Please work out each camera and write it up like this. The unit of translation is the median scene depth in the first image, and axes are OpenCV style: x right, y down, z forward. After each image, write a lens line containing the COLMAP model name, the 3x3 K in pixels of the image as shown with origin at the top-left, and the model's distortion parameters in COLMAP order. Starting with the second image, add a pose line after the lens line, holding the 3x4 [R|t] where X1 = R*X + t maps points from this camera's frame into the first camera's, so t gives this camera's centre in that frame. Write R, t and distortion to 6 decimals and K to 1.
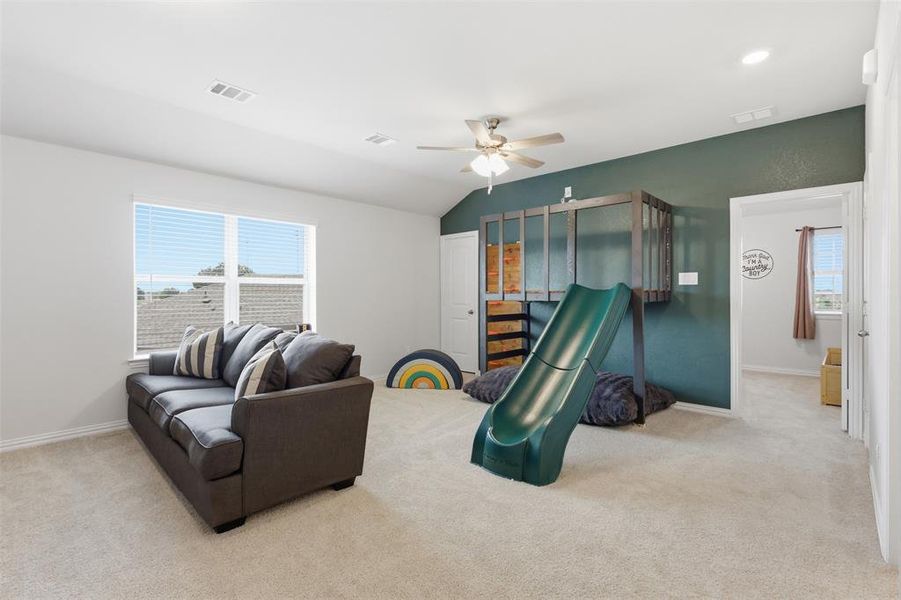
lens RADIAL K [[422.3, 0, 448.9], [0, 422.3, 297.1], [0, 0, 1]] dist [0.002516, 0.000024]
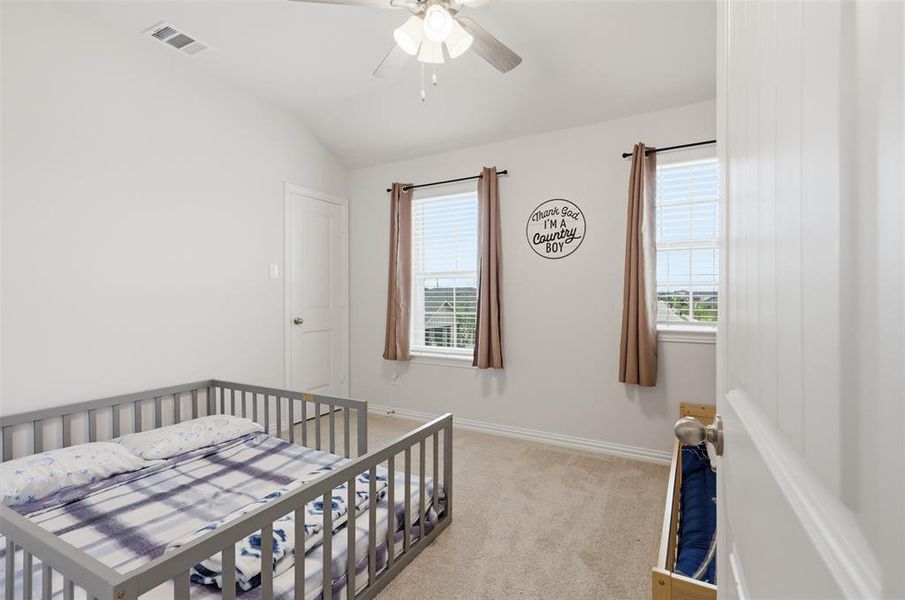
lens RADIAL K [[423.7, 0, 452.9], [0, 423.7, 292.9], [0, 0, 1]] dist [0.001260, 0.000300]
pose [[0.972880, -0.003610, 0.231281, 0.523605], [0.004281, 0.999988, -0.002396, -0.002770], [-0.231270, 0.003321, 0.972884, 0.581270]]
